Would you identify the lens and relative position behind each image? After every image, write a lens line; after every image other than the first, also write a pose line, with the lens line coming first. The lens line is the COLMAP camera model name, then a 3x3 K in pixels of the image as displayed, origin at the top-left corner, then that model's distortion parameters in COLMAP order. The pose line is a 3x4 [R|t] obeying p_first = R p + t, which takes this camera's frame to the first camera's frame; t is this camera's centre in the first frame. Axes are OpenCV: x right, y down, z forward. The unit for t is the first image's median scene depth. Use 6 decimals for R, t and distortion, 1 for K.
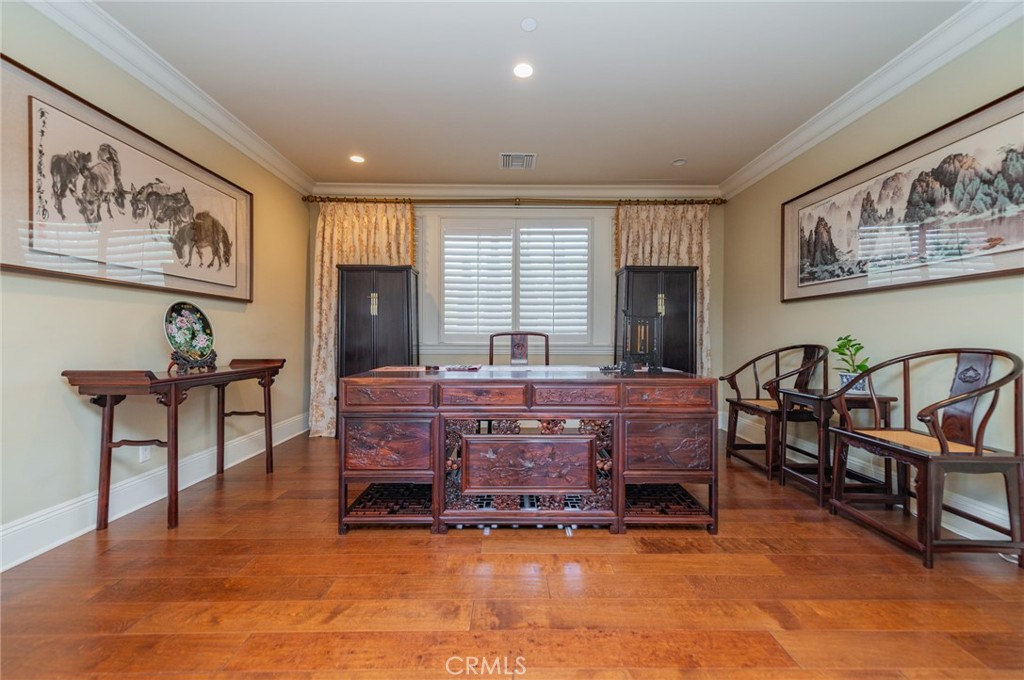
lens RADIAL K [[402.8, 0, 511.6], [0, 402.8, 339.1], [0, 0, 1]] dist [0.011806, -0.002281]
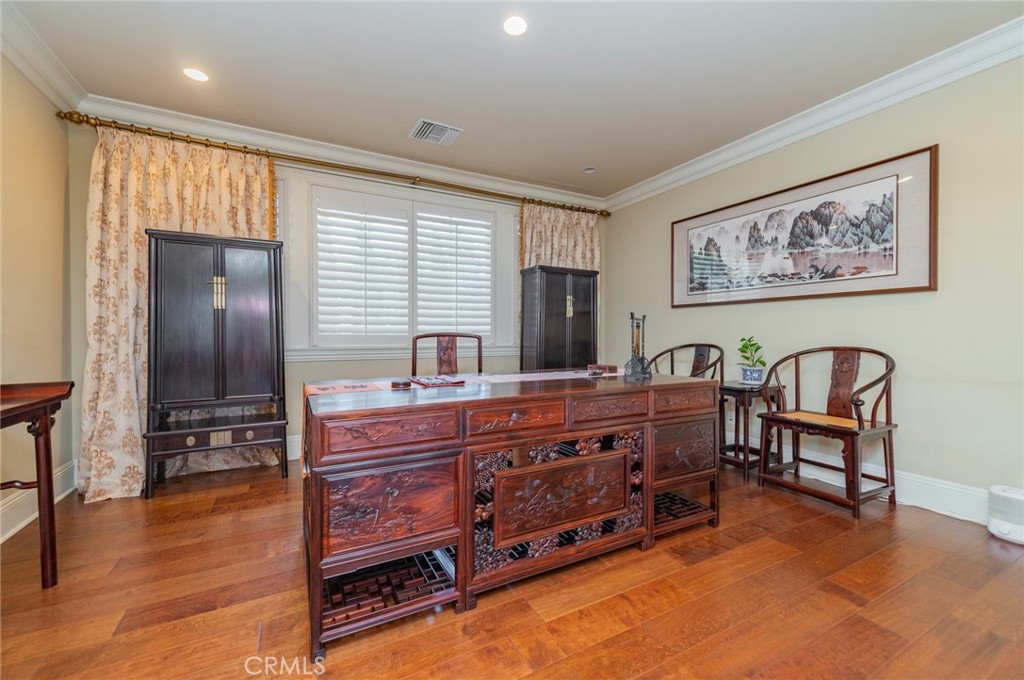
lens RADIAL K [[402.8, 0, 511.8], [0, 402.8, 336.3], [0, 0, 1]] dist [0.011806, -0.002281]
pose [[0.883565, -0.006311, 0.468265, -0.266453], [0.006095, 0.999979, 0.001976, -0.012262], [-0.468268, 0.001108, 0.883586, 0.181695]]
